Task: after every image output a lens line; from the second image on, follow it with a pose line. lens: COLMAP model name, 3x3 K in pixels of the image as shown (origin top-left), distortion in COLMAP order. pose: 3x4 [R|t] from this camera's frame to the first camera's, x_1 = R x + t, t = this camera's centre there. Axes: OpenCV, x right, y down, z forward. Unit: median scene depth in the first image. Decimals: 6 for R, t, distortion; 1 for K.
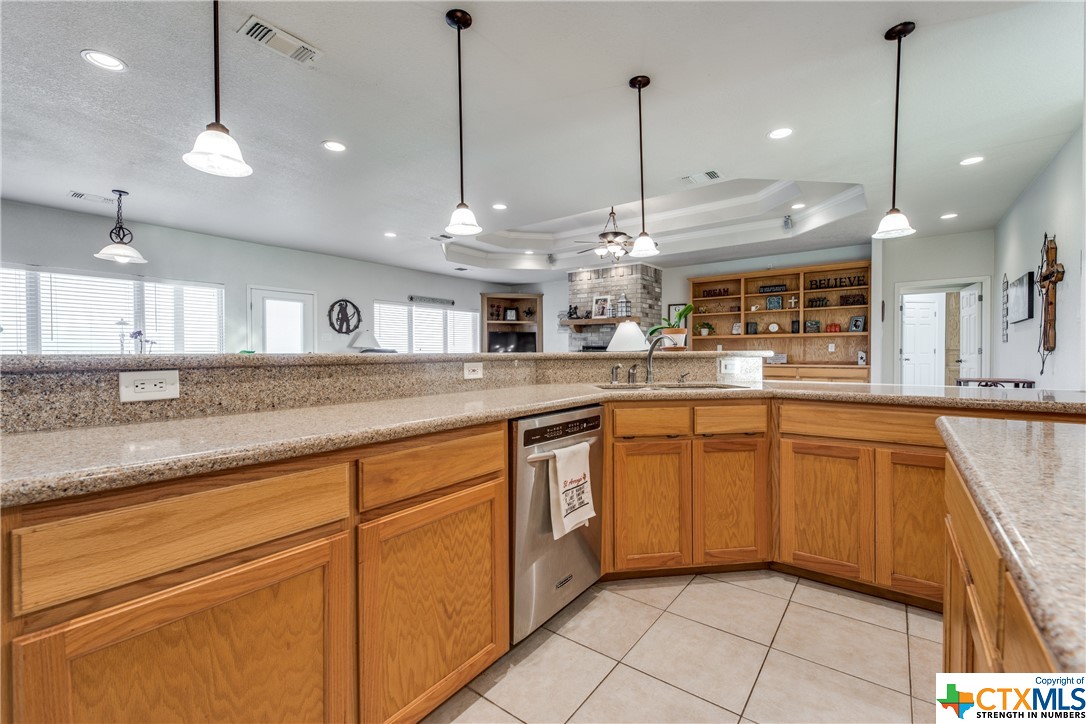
lens RADIAL K [[463.9, 0, 542.6], [0, 463.9, 363.3], [0, 0, 1]] dist [-0.002952, 0.000148]
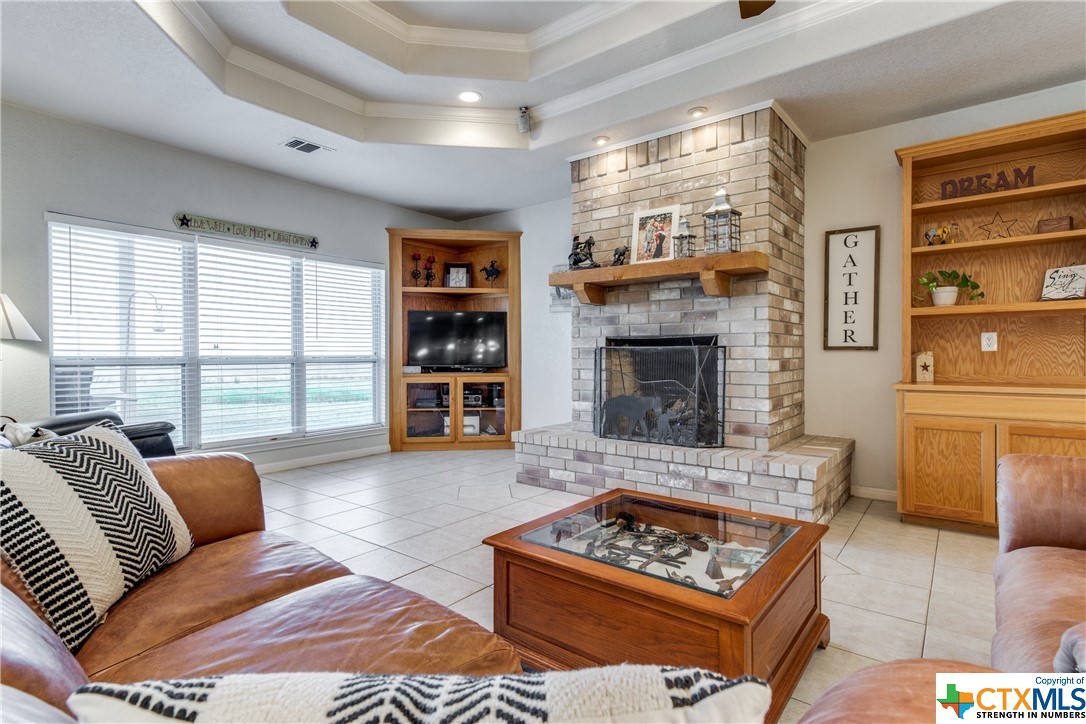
lens RADIAL K [[537.2, 0, 539.9], [0, 537.2, 362.7], [0, 0, 1]] dist [0.001026, 0.000054]
pose [[0.999790, -0.000783, -0.020455, 0.038029], [0.000608, 0.999963, -0.008590, -0.011182], [0.020461, 0.008576, 0.999754, 0.535016]]
